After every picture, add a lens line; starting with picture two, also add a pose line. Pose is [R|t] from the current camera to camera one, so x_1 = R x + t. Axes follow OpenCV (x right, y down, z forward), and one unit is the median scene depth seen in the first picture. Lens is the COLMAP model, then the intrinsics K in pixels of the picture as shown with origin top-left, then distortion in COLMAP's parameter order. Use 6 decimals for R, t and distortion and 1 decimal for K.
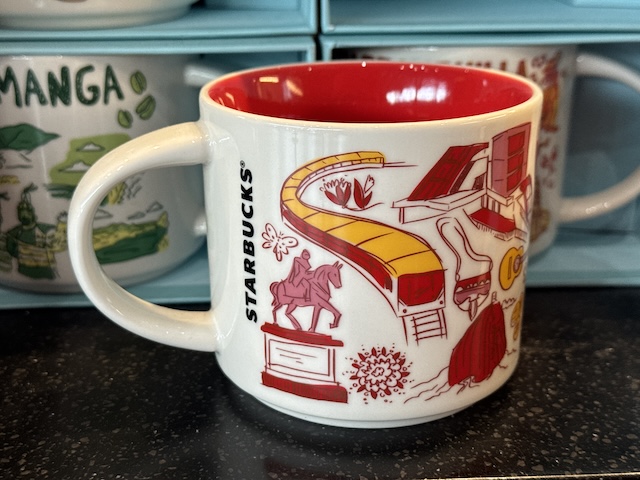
lens RADIAL K [[924.2, 0, 315.4], [0, 924.2, 249.8], [0, 0, 1]] dist [0.196343, -0.601995]
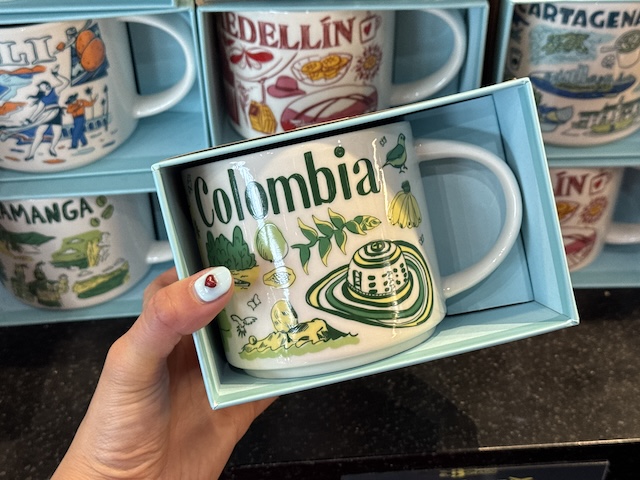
lens RADIAL K [[911.2, 0, 302.4], [0, 911.2, 251.1], [0, 0, 1]] dist [0.194917, -0.087105]
pose [[0.999691, -0.021163, -0.013050, 0.177863], [0.024210, 0.948095, 0.317064, -0.601327], [0.005663, -0.317282, 0.948314, -0.534429]]
